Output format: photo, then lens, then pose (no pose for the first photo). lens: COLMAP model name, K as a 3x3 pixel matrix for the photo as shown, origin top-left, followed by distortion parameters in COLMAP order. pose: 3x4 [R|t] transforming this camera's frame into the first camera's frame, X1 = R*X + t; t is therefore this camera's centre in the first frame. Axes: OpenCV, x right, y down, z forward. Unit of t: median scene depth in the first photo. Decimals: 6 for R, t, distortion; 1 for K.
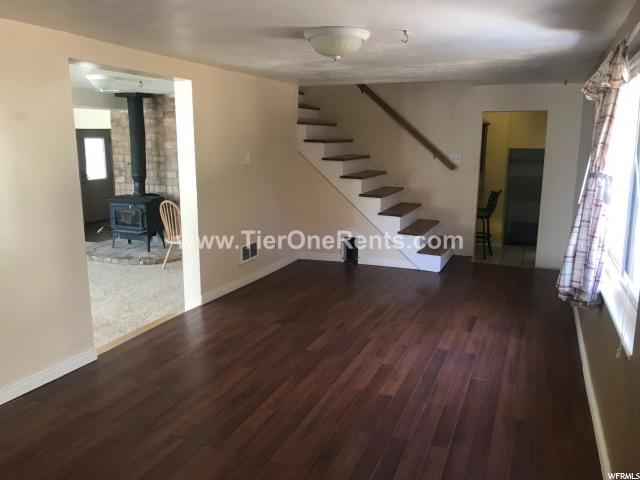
lens RADIAL K [[526.7, 0, 313.7], [0, 526.7, 239.2], [0, 0, 1]] dist [-0.003105, -0.006512]
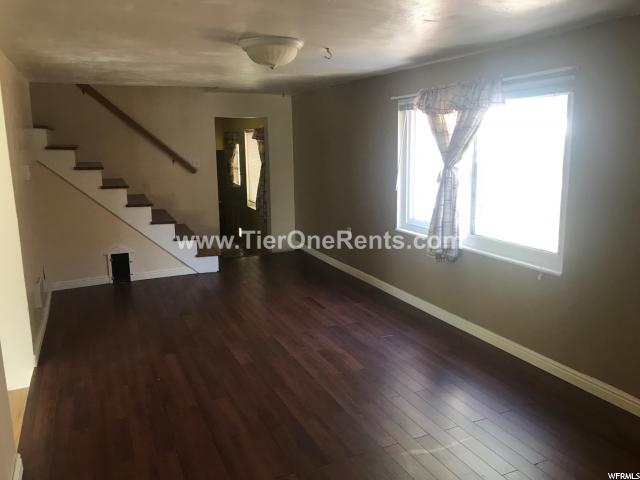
lens RADIAL K [[526.7, 0, 314.0], [0, 526.7, 239.6], [0, 0, 1]] dist [-0.003105, -0.006512]
pose [[0.677315, -0.148240, 0.720603, -0.334698], [0.150903, 0.986656, 0.061134, -0.030935], [-0.720050, 0.067334, 0.690647, 0.126124]]
